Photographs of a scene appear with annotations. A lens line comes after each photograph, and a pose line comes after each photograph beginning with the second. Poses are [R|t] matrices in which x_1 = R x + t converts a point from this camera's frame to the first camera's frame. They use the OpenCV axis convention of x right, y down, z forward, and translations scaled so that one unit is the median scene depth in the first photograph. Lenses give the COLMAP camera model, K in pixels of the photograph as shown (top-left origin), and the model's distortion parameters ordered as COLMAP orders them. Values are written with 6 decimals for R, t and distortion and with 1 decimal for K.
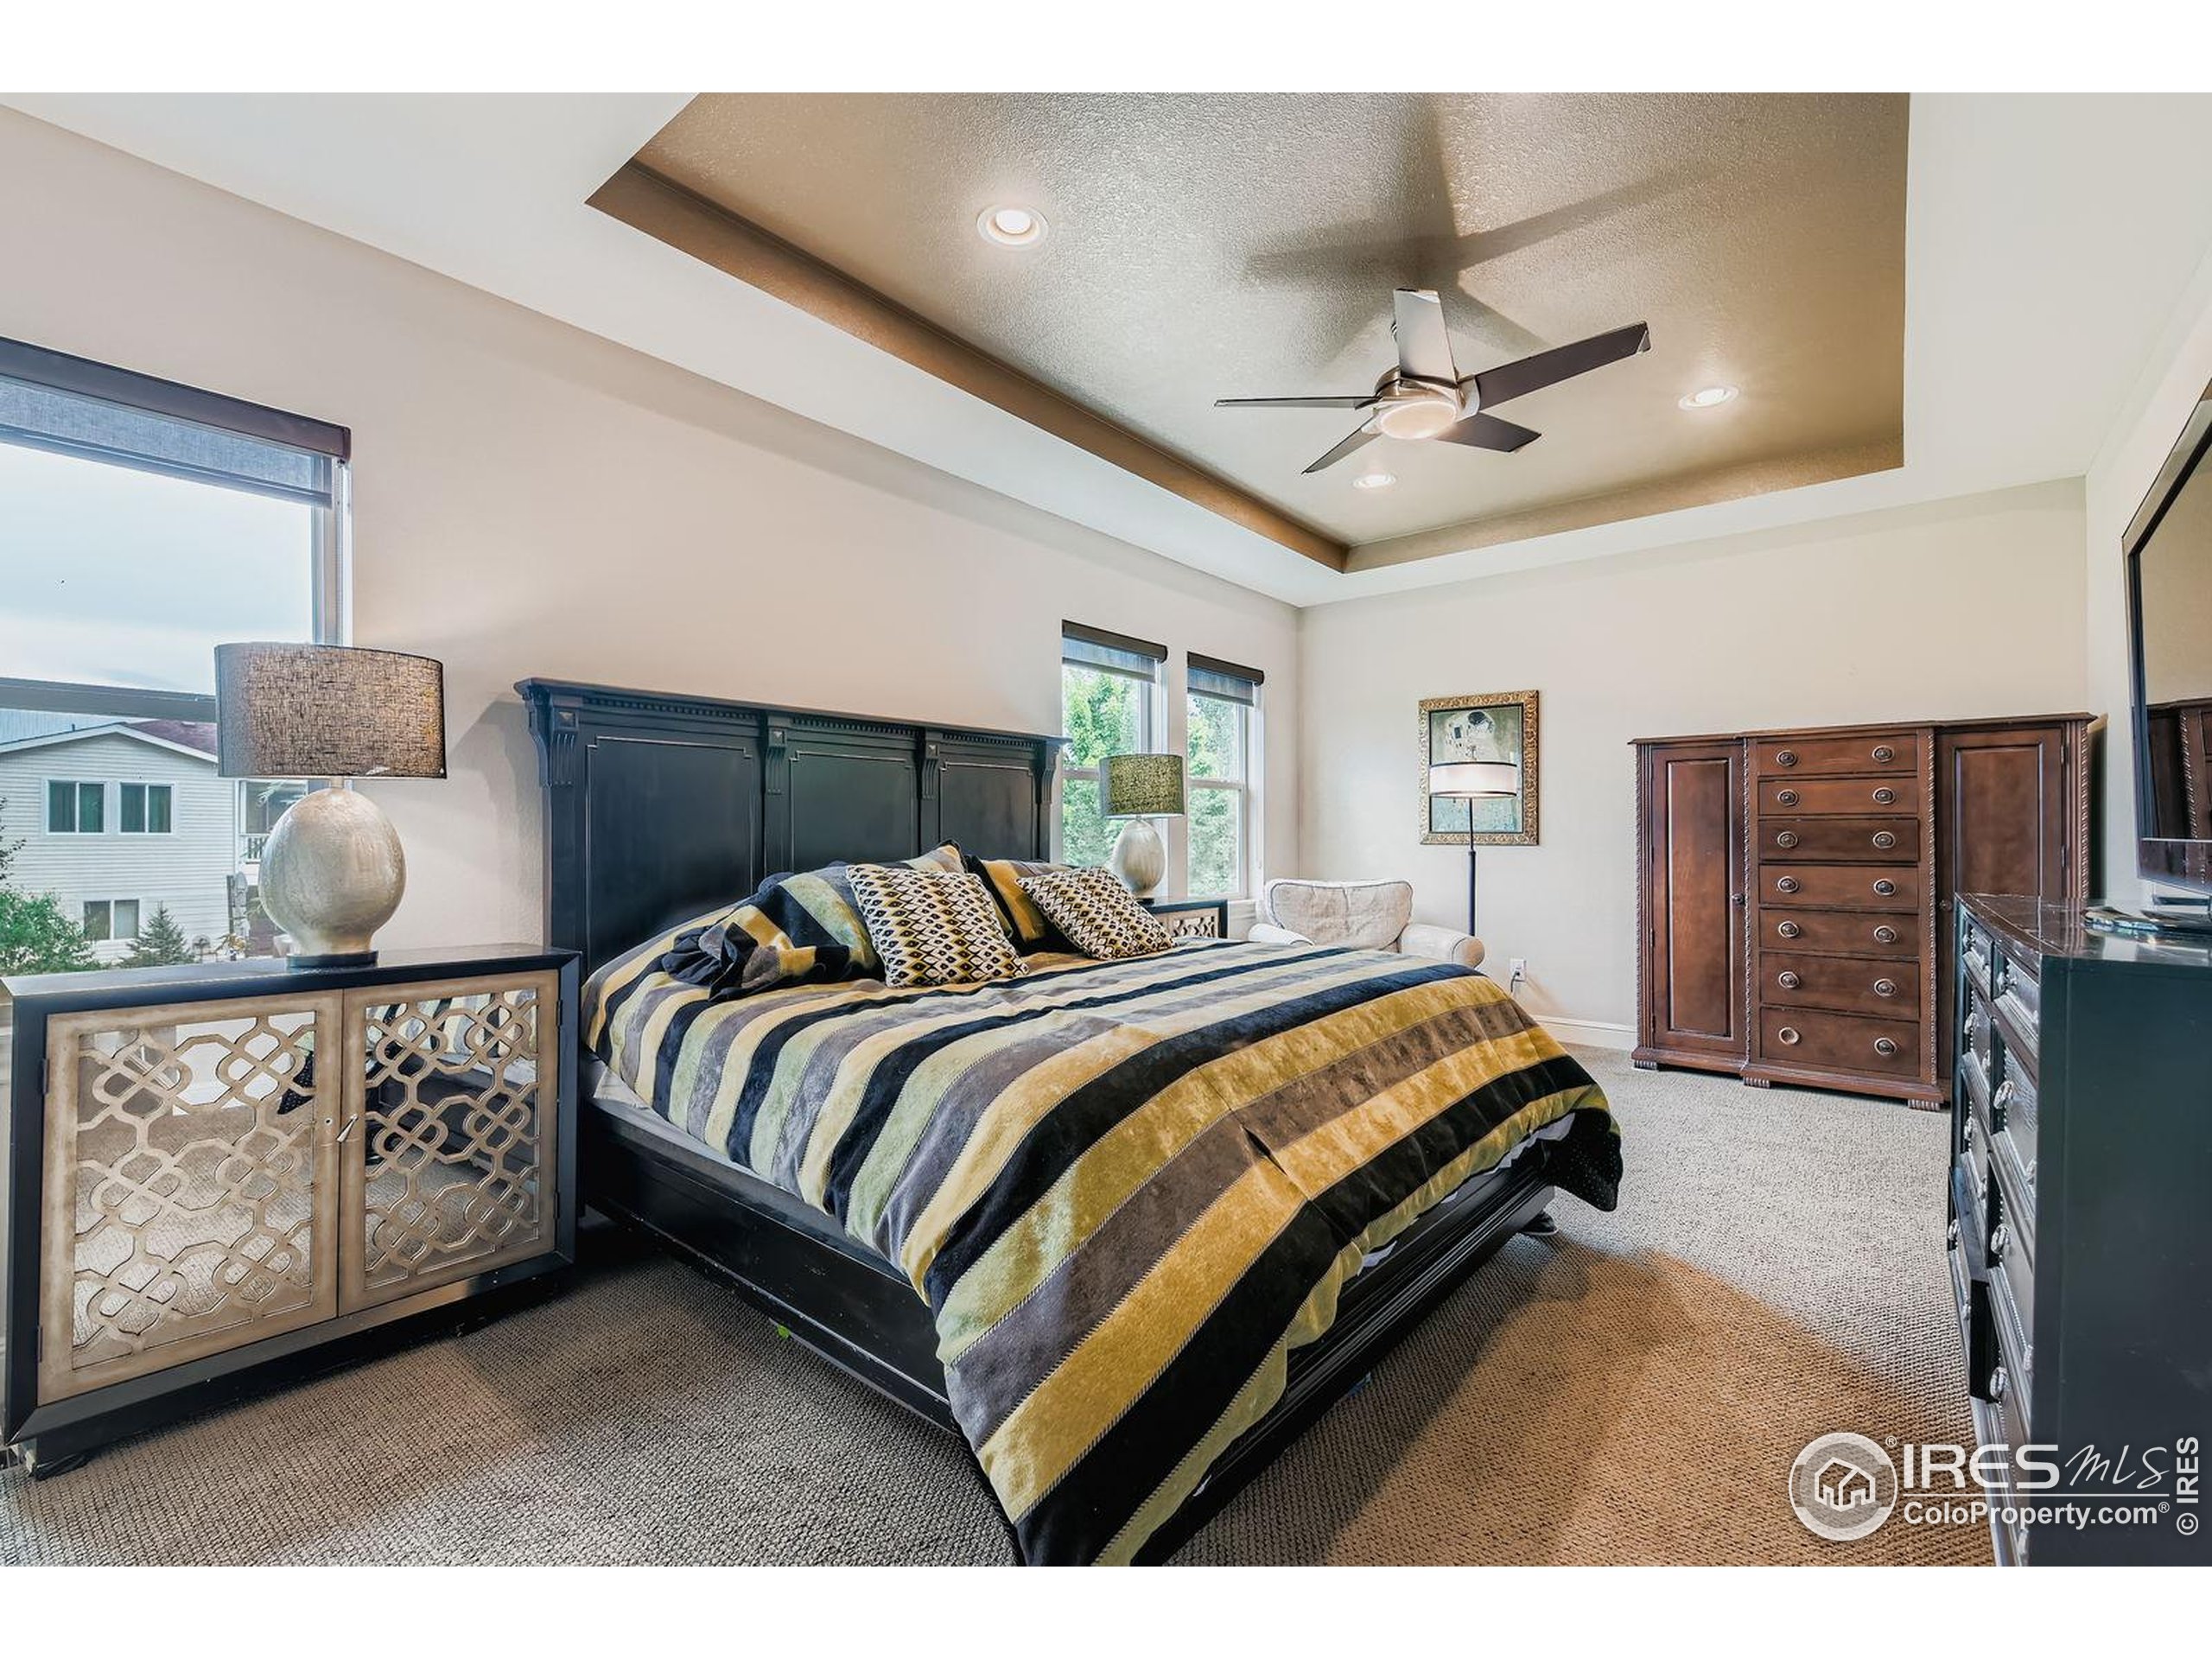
lens RADIAL K [[943.9, 0, 1096.8], [0, 943.9, 840.7], [0, 0, 1]] dist [-0.001591, -0.000185]
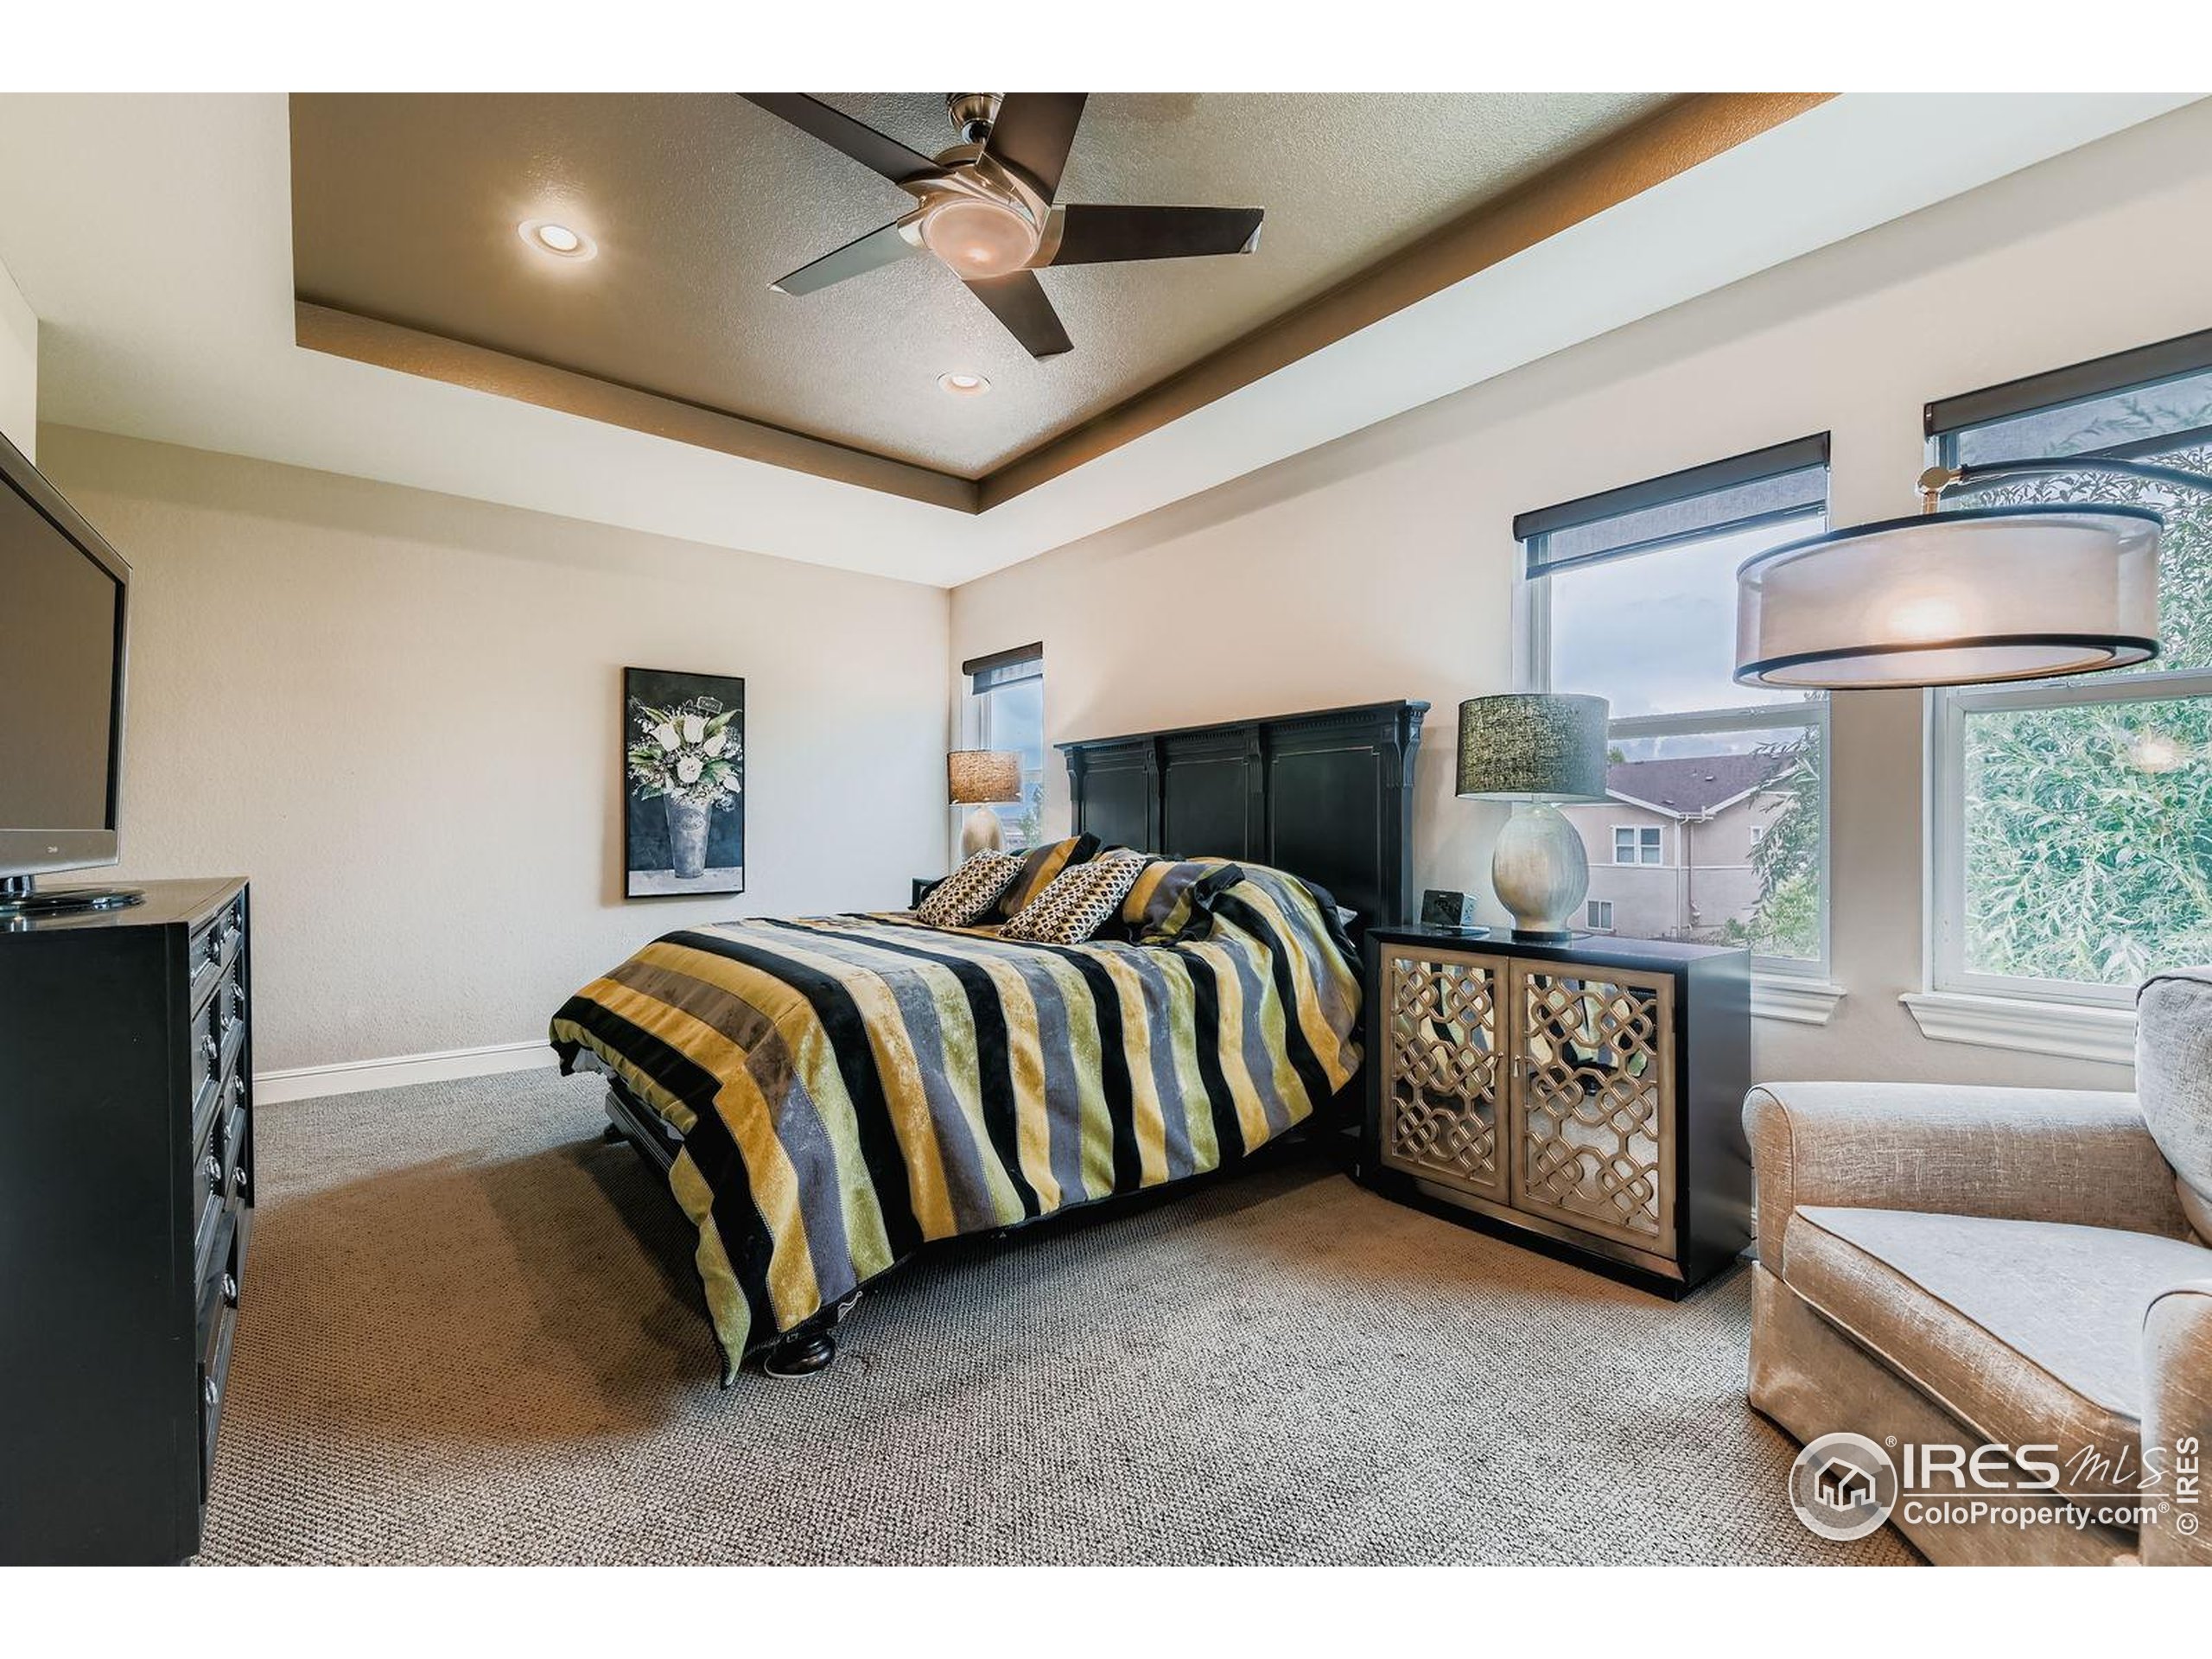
lens RADIAL K [[943.9, 0, 1096.8], [0, 943.9, 840.7], [0, 0, 1]] dist [-0.001591, -0.000185]
pose [[-0.196271, 0.001369, -0.980549, 0.598709], [-0.014984, 0.999878, 0.004396, 0.002941], [0.980435, 0.015555, -0.196227, 0.725638]]
